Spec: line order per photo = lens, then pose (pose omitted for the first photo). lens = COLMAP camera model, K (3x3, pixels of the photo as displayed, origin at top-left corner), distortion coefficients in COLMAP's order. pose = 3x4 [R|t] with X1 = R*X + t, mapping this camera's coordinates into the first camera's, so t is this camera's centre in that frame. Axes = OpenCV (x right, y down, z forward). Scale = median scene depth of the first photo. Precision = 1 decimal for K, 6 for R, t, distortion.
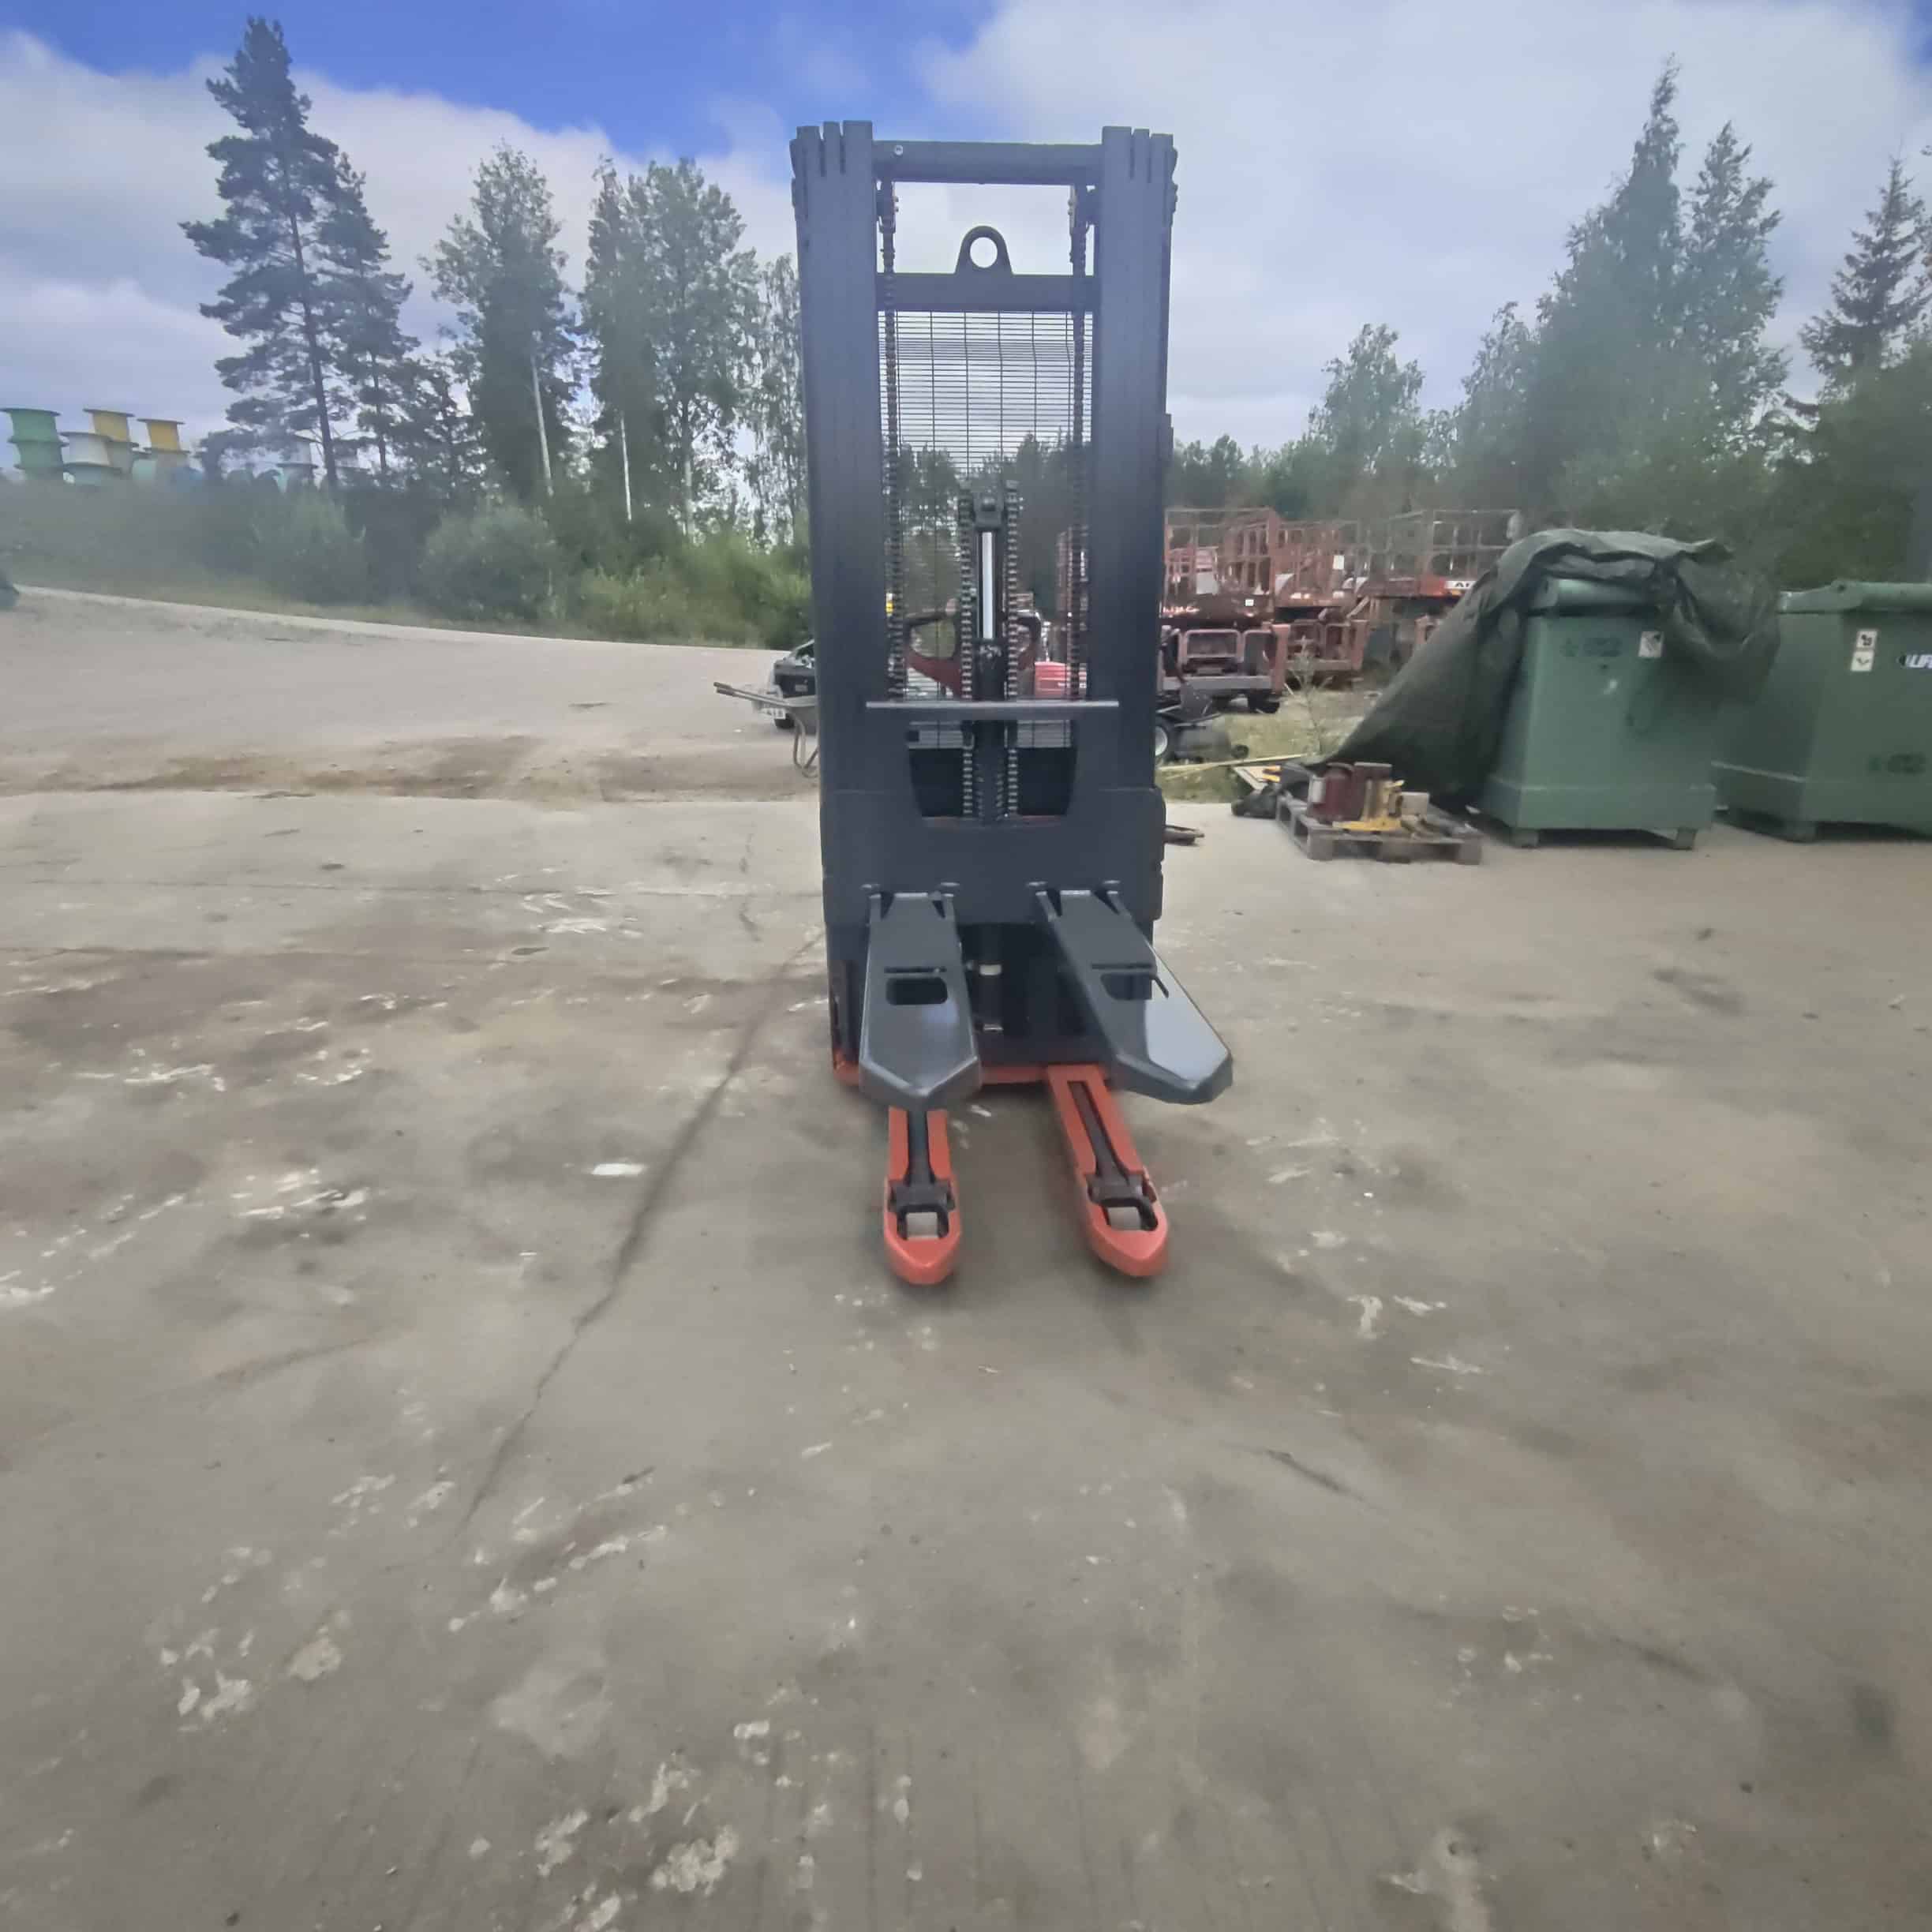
lens RADIAL K [[1202.6, 0, 982.5], [0, 1202.6, 971.7], [0, 0, 1]] dist [0.000170, 0.002180]
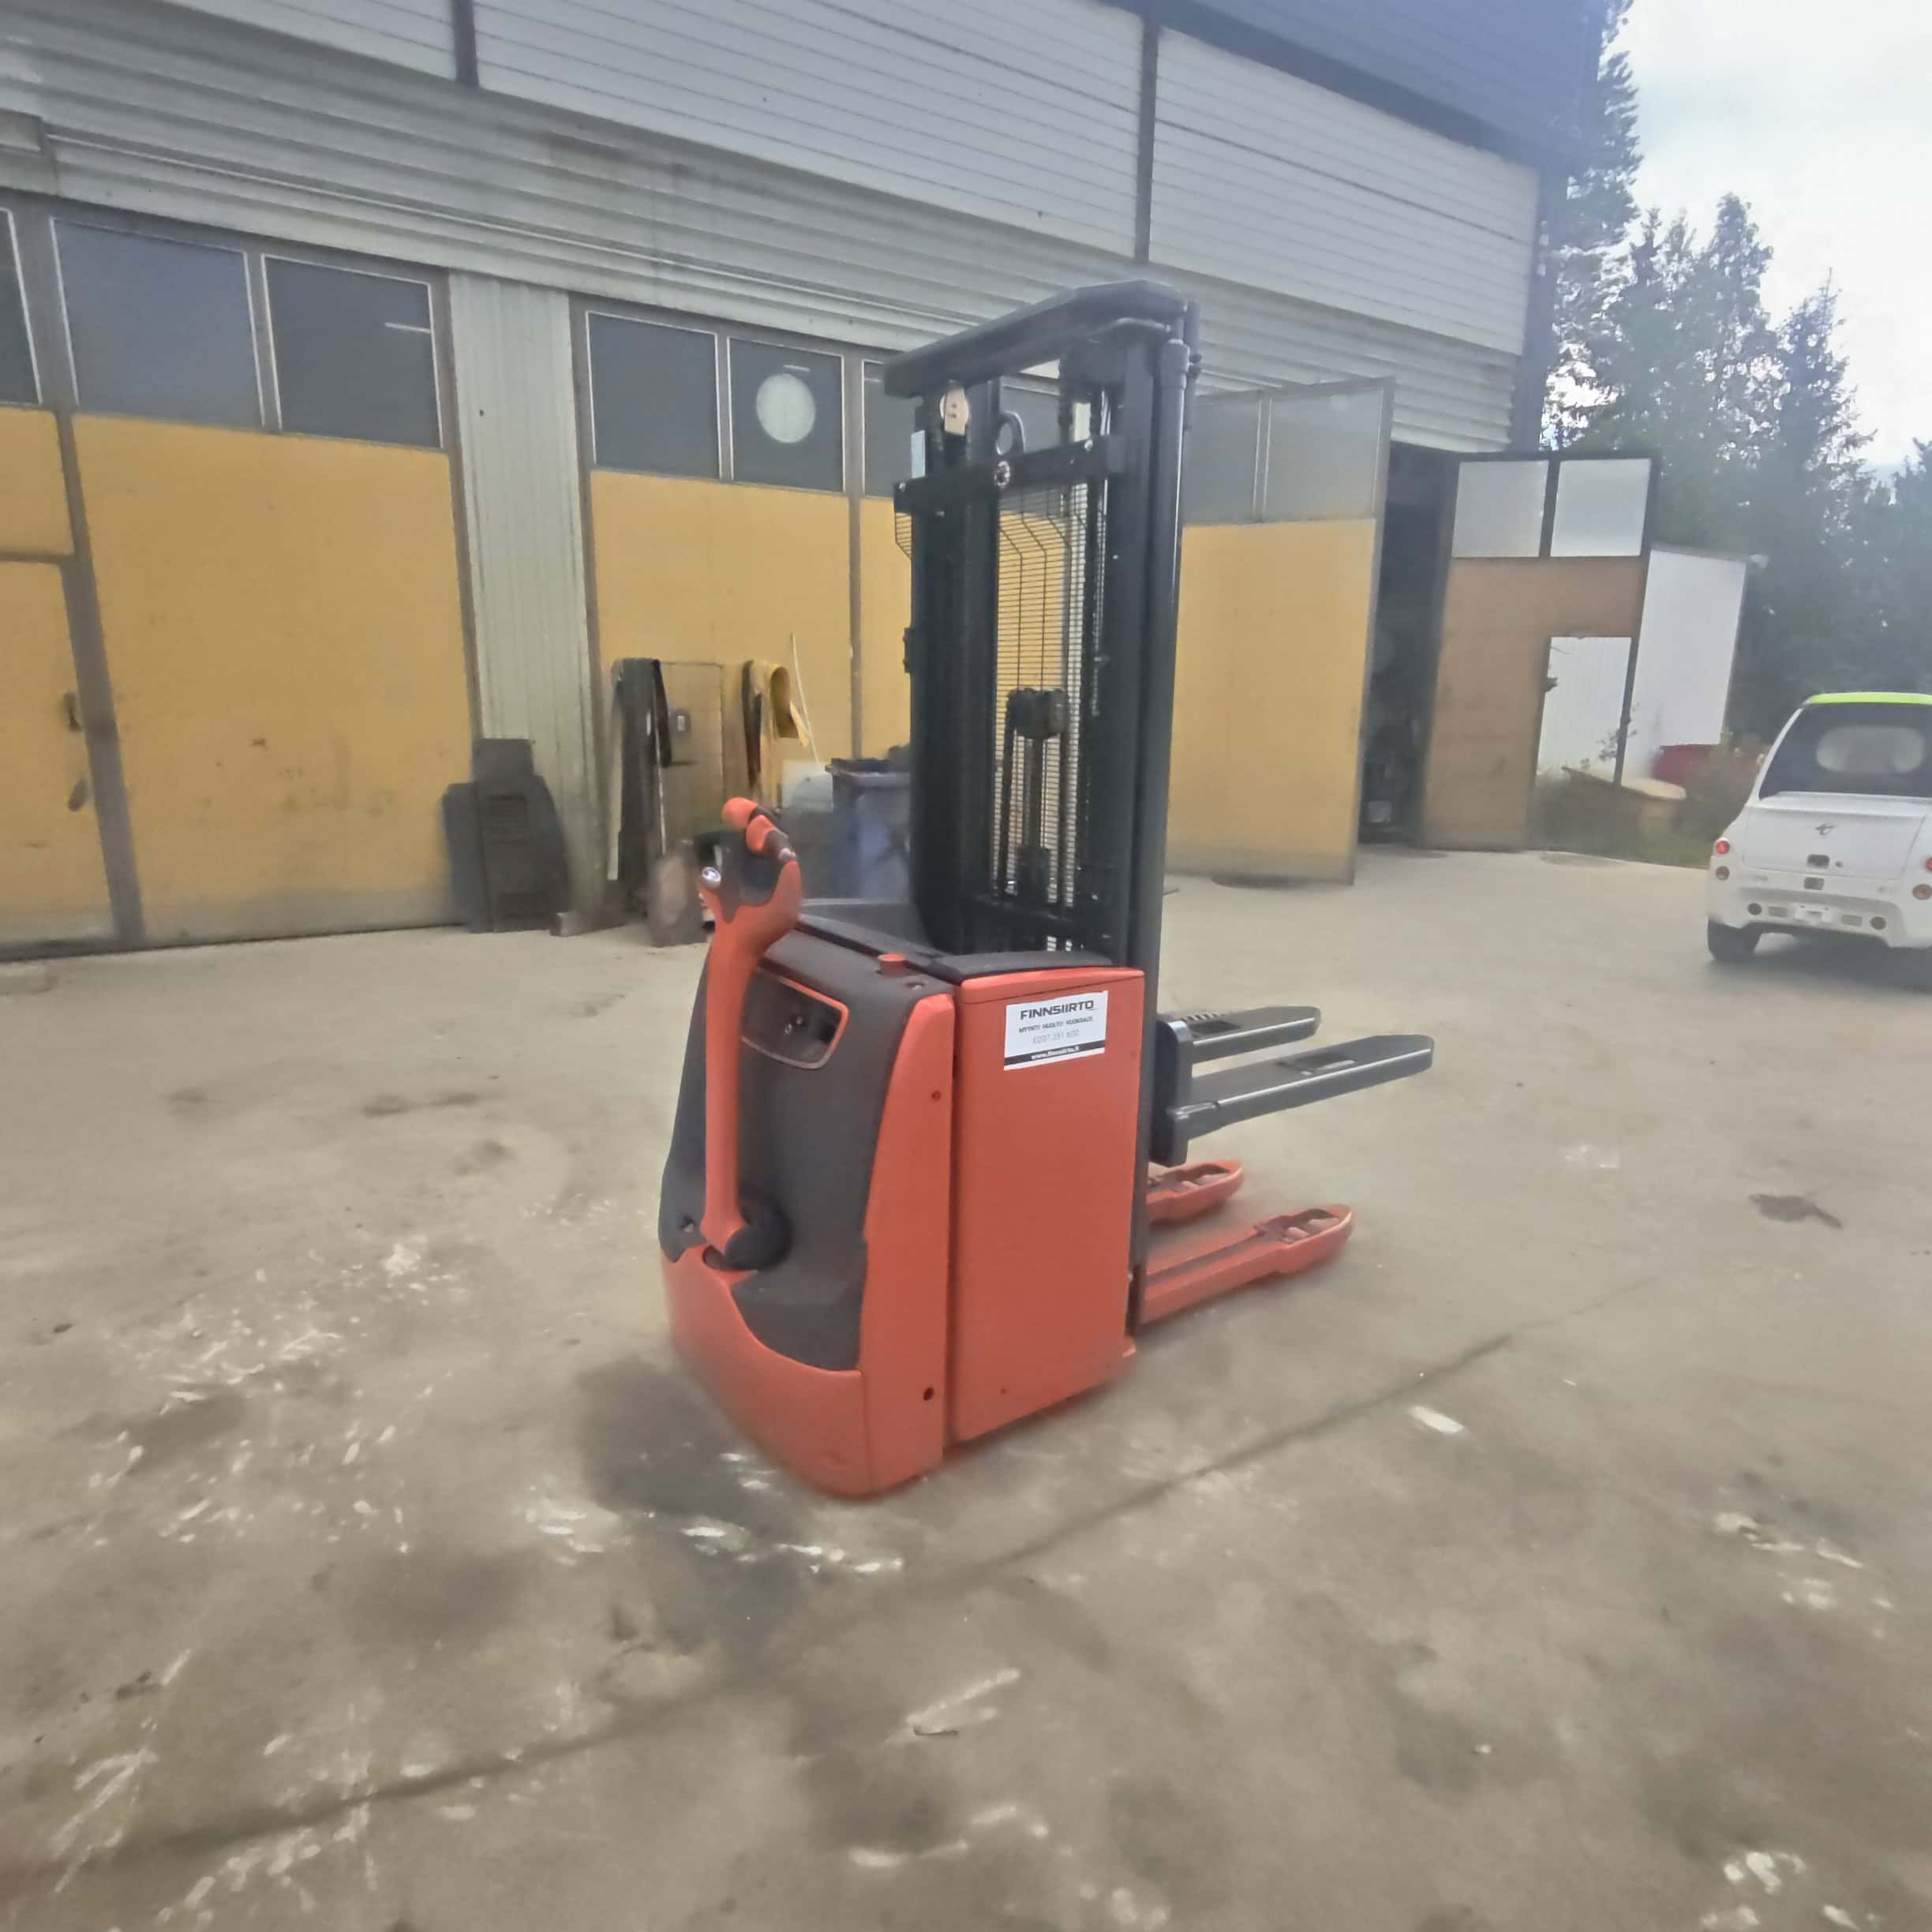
lens RADIAL K [[1197.5, 0, 988.7], [0, 1197.5, 963.0], [0, 0, 1]] dist [0.007547, -0.001459]
pose [[-0.542369, -0.190183, 0.818331, -0.180368], [0.218021, 0.908811, 0.355709, -0.125751], [-0.811358, 0.371339, -0.451448, 0.349493]]
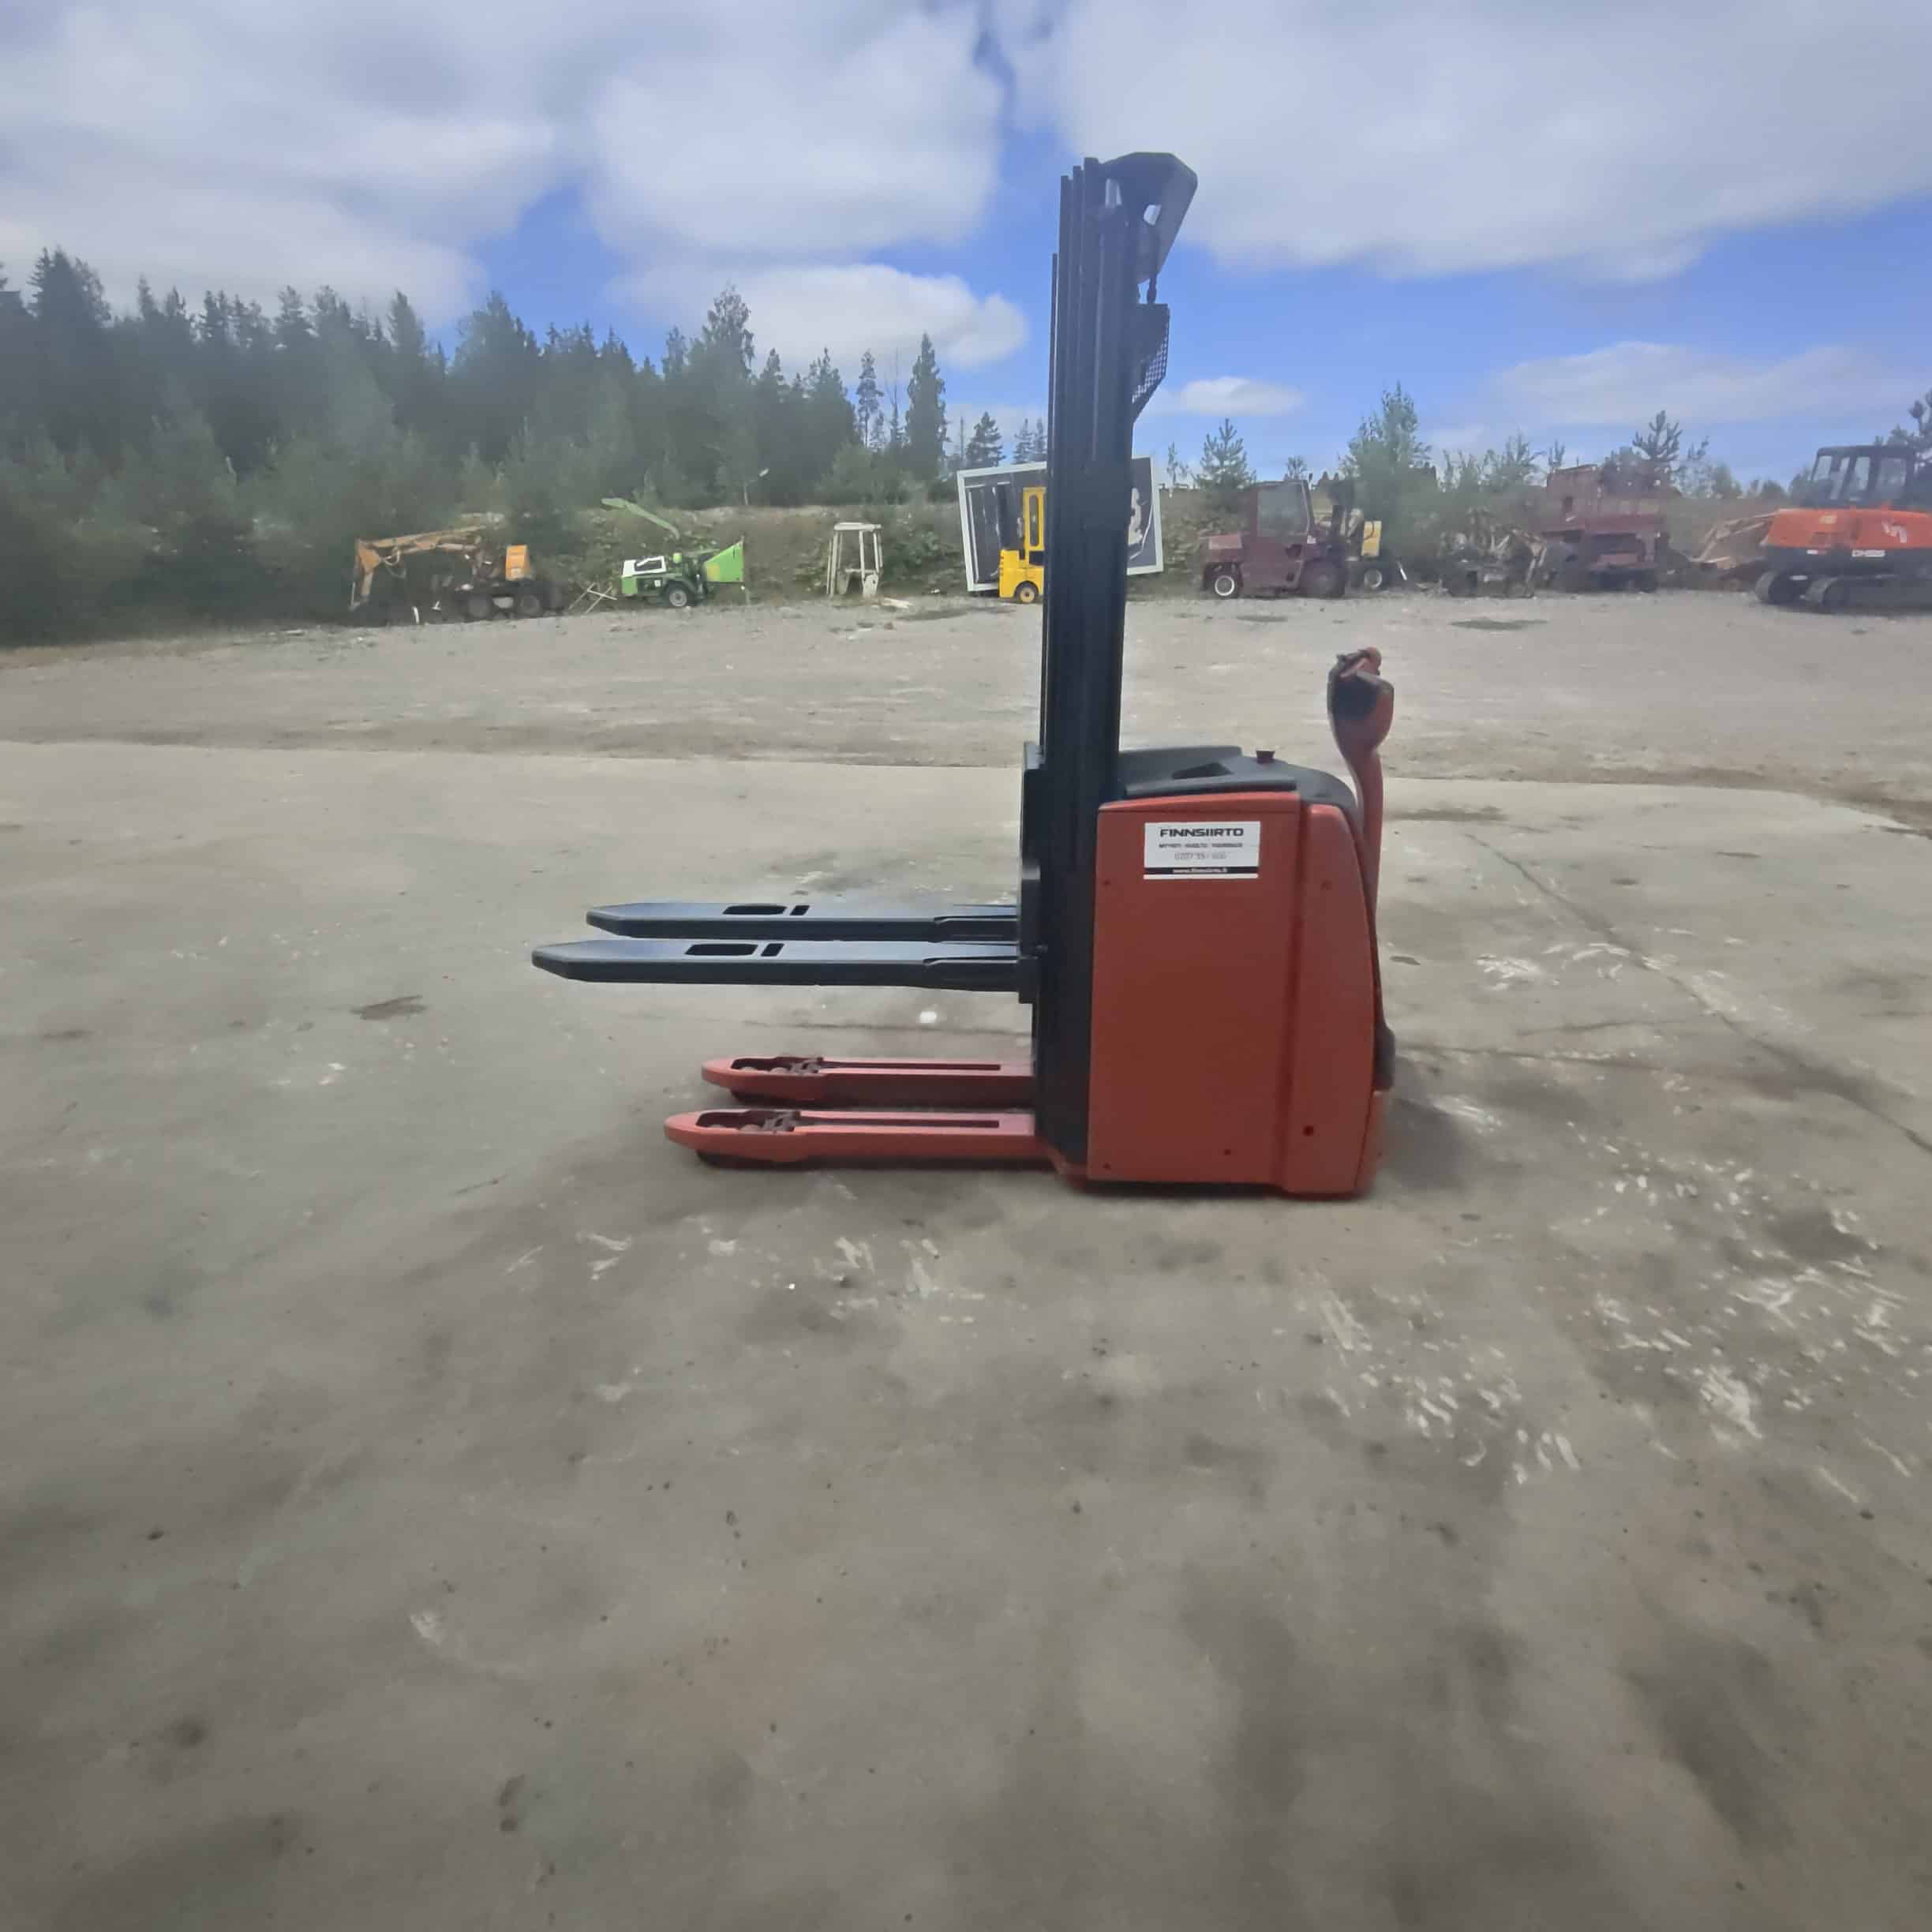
lens RADIAL K [[1204.9, 0, 983.5], [0, 1204.9, 969.2], [0, 0, 1]] dist [0.003880, -0.001493]
pose [[-0.097436, 0.288907, -0.952386, 0.251937], [-0.286197, 0.908385, 0.304840, -0.083860], [0.953204, 0.302273, -0.005825, 0.234992]]
